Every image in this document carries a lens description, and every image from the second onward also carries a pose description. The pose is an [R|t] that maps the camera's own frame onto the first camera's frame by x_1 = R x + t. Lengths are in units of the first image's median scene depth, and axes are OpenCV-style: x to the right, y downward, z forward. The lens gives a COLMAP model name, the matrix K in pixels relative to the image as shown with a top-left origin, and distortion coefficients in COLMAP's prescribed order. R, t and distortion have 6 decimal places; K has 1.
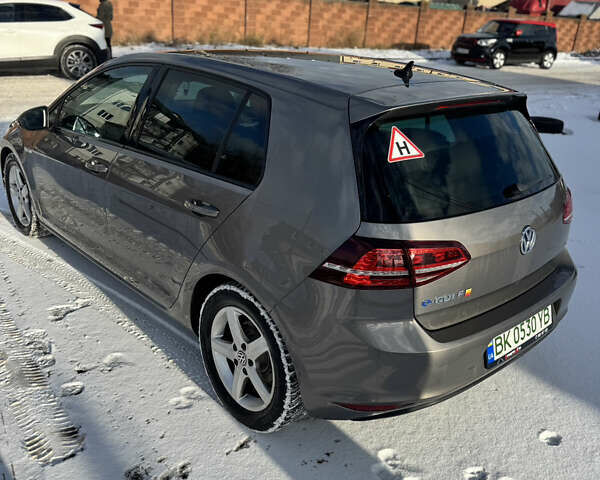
lens RADIAL K [[556.5, 0, 300.0], [0, 556.5, 240.0], [0, 0, 1]] dist [0.118221, -0.191776]
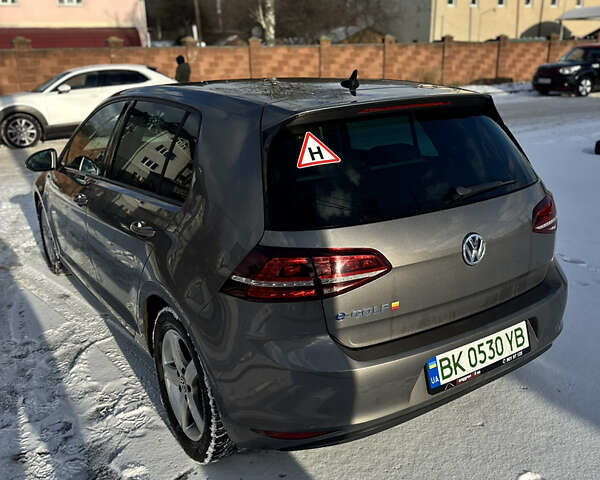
lens RADIAL K [[556.5, 0, 300.0], [0, 556.5, 240.0], [0, 0, 1]] dist [0.118221, -0.191776]
pose [[0.985157, -0.036608, -0.167708, 0.231750], [0.022656, 0.996177, -0.084365, 0.045528], [0.170155, 0.079313, 0.982220, 0.060830]]
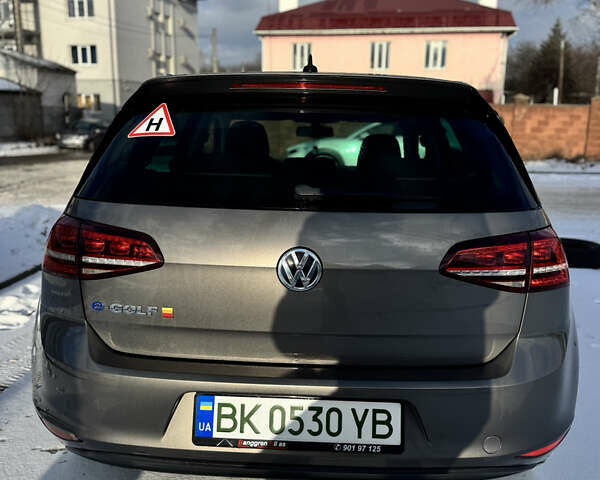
lens RADIAL K [[556.5, 0, 300.0], [0, 556.5, 240.0], [0, 0, 1]] dist [0.118221, -0.191776]
pose [[0.721494, 0.093331, -0.686102, 0.694784], [-0.241555, 0.962550, -0.123079, 0.038860], [0.648921, 0.254532, 0.717018, 0.437332]]
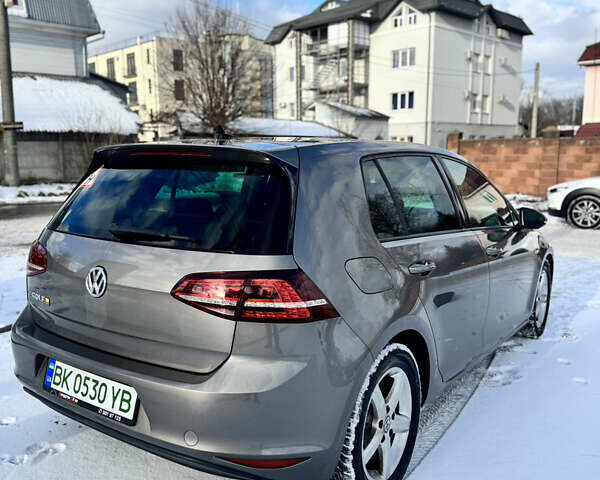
lens RADIAL K [[556.5, 0, 300.0], [0, 556.5, 240.0], [0, 0, 1]] dist [0.118221, -0.191776]
pose [[0.235111, 0.083673, -0.968360, 1.143145], [-0.366118, 0.930530, -0.008486, -0.148571], [0.900378, 0.356530, 0.249412, 0.862704]]
